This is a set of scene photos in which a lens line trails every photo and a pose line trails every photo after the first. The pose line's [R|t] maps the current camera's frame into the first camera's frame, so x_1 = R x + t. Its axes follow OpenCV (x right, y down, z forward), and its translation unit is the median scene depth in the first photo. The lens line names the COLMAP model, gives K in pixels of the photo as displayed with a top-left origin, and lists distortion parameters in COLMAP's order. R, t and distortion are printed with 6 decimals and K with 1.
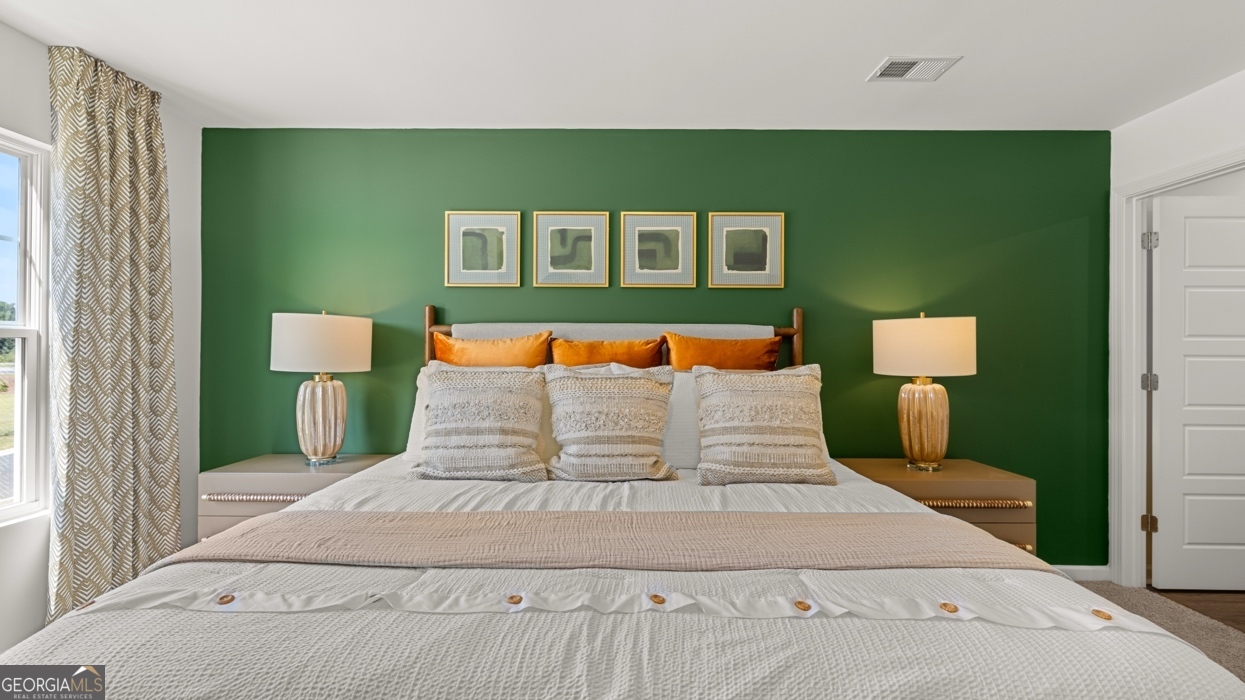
lens RADIAL K [[533.3, 0, 619.9], [0, 533.3, 350.6], [0, 0, 1]] dist [-0.004902, -0.000197]
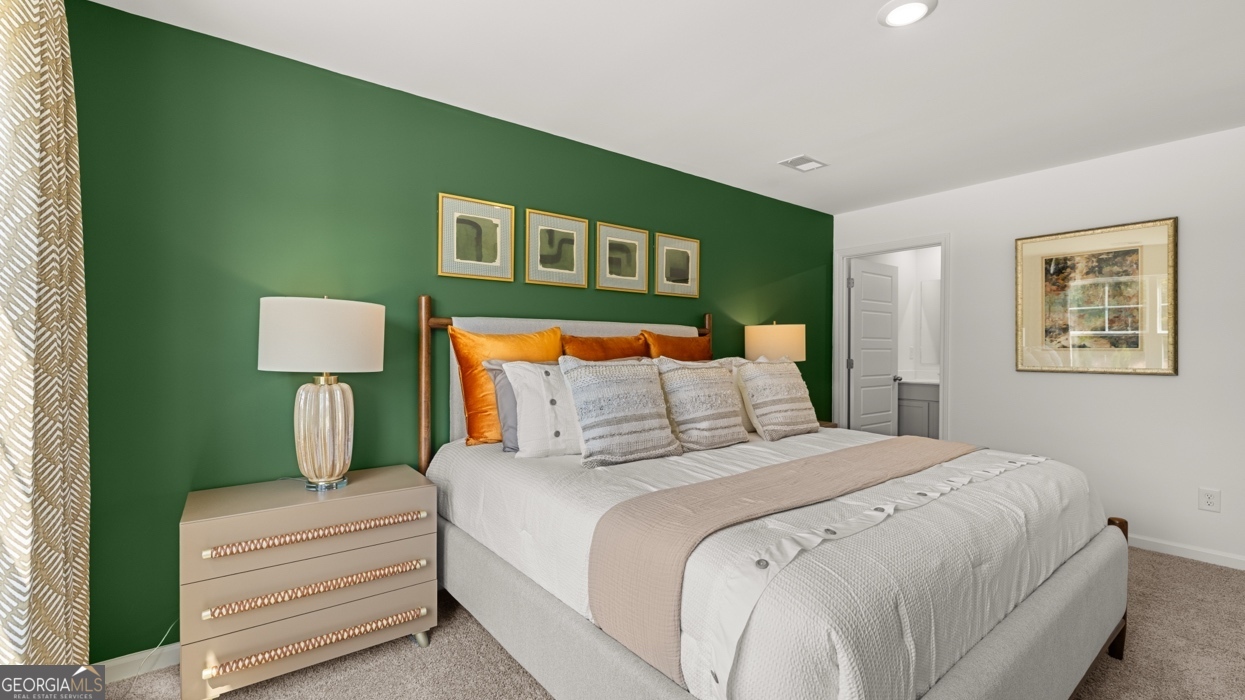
lens RADIAL K [[533.3, 0, 621.4], [0, 533.3, 347.7], [0, 0, 1]] dist [-0.004902, -0.000197]
pose [[0.781952, -0.001762, 0.623336, -0.661183], [-0.003676, 0.999966, 0.007438, -0.003836], [-0.623327, -0.008108, 0.781919, 0.089670]]
